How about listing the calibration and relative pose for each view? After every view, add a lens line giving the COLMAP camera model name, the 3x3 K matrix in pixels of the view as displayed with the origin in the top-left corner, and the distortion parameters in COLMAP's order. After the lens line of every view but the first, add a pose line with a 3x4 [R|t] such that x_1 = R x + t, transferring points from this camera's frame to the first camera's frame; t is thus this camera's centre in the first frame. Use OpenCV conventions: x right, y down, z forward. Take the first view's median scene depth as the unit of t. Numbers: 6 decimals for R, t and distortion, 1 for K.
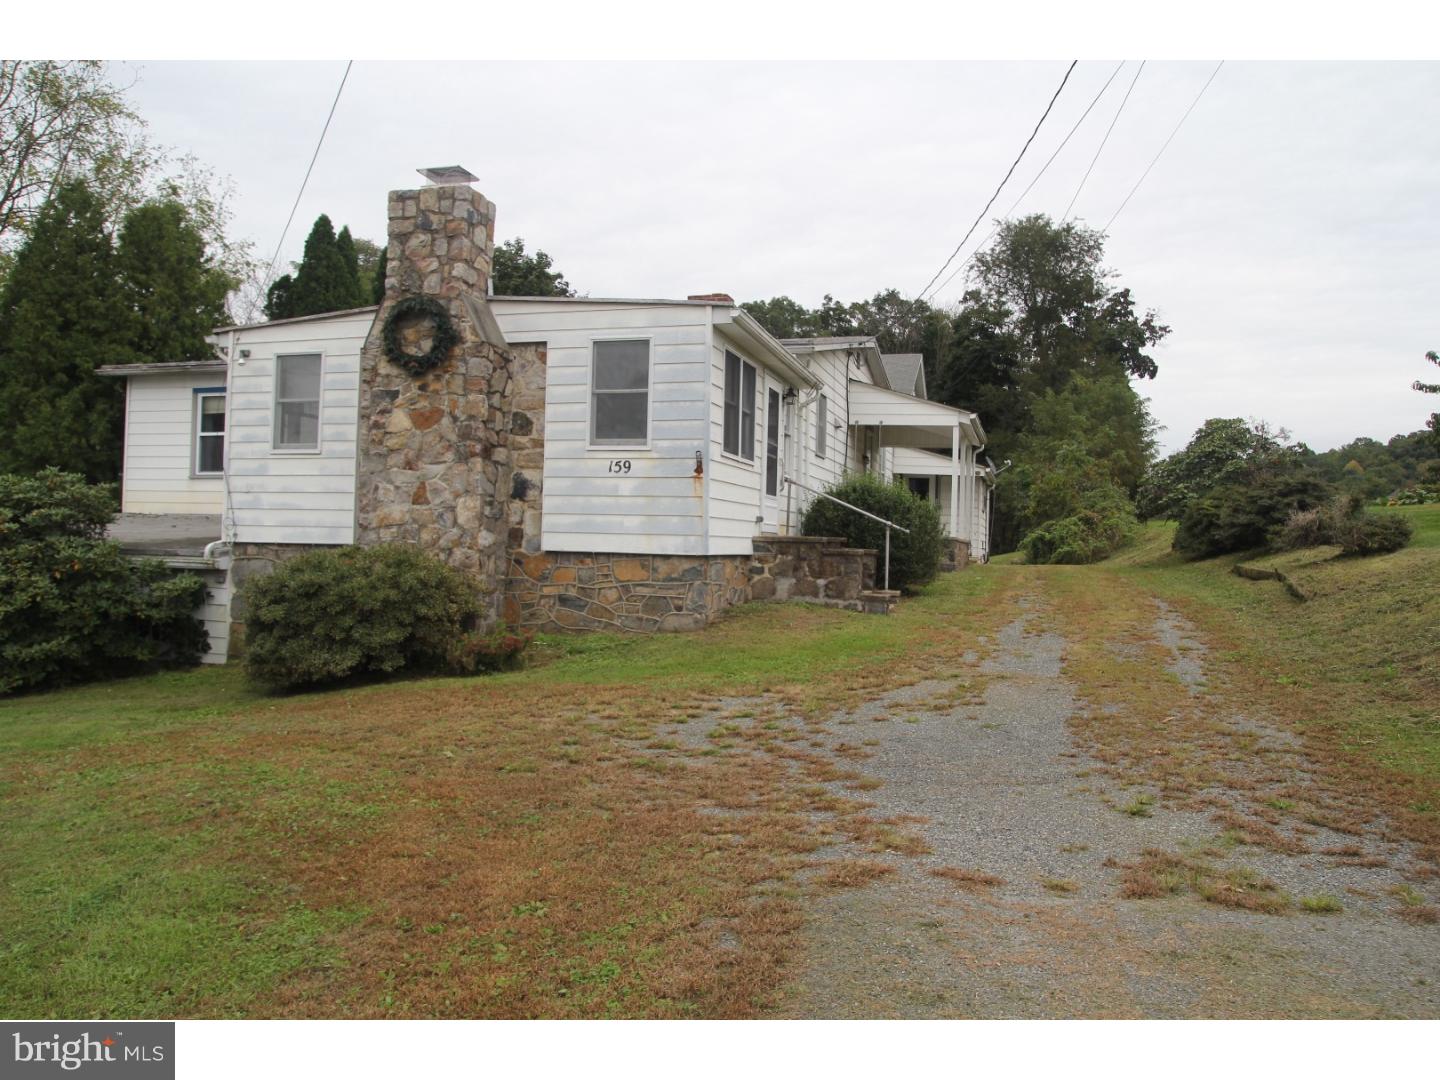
lens RADIAL K [[1091.9, 0, 720.0], [0, 1091.9, 540.0], [0, 0, 1]] dist [-0.131520, 0.117756]
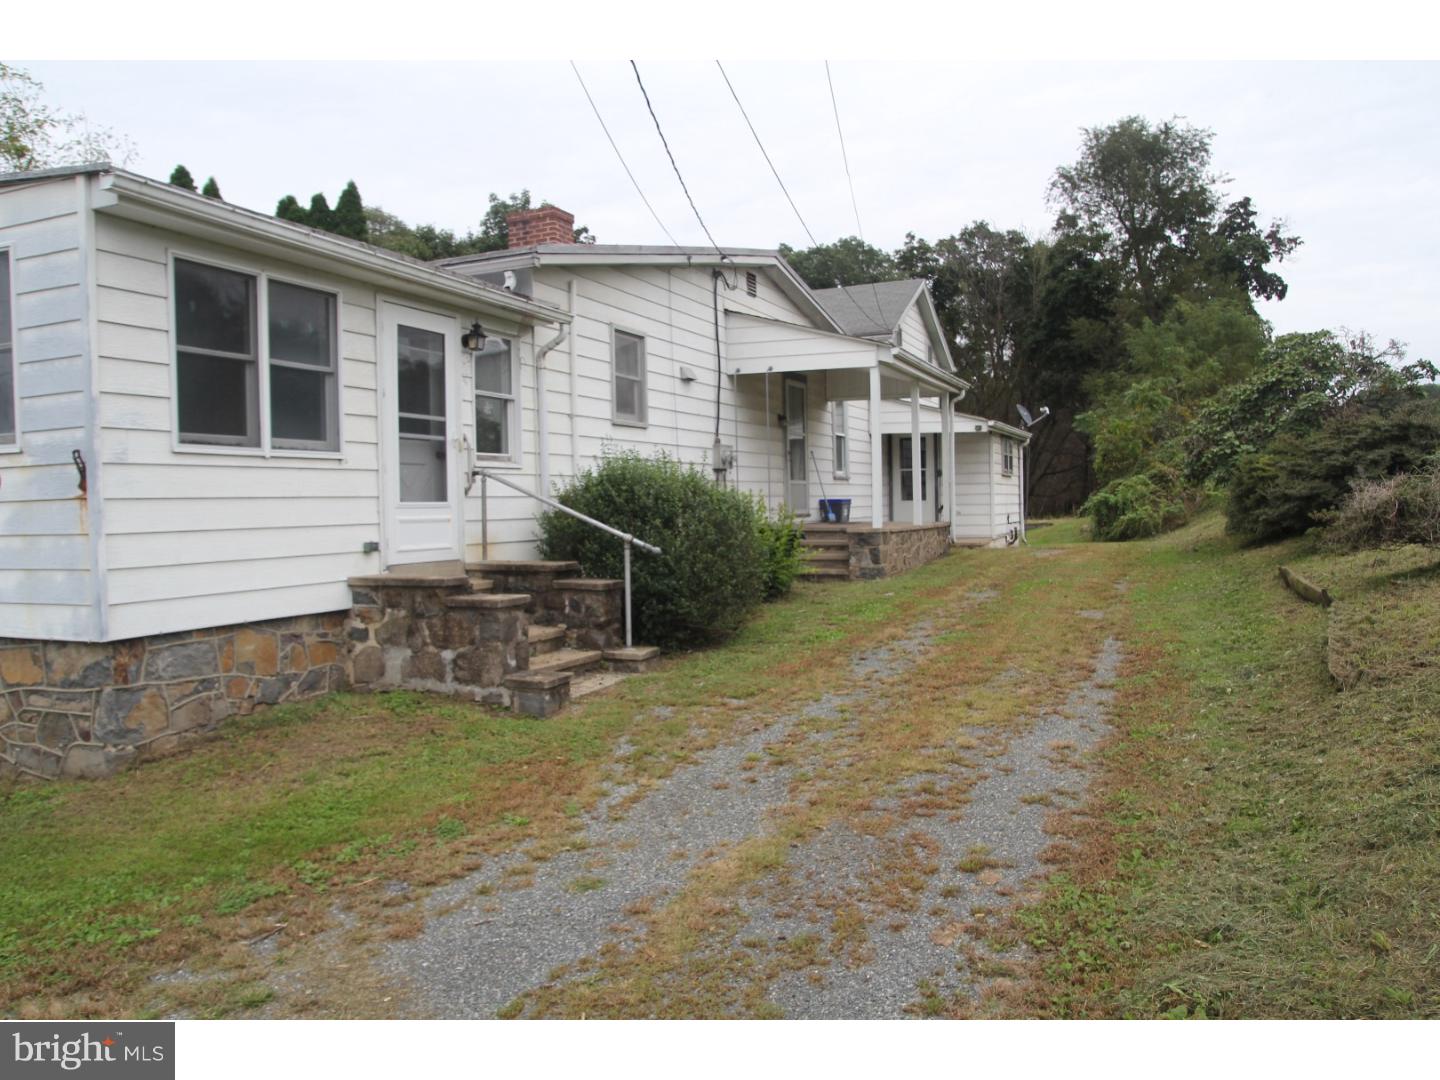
lens RADIAL K [[1091.9, 0, 720.0], [0, 1091.9, 540.0], [0, 0, 1]] dist [-0.131520, 0.117756]
pose [[0.990325, -0.042524, -0.132094, 0.125417], [0.047208, 0.998355, 0.032538, -0.013600], [0.130493, -0.038459, 0.990703, 0.181843]]
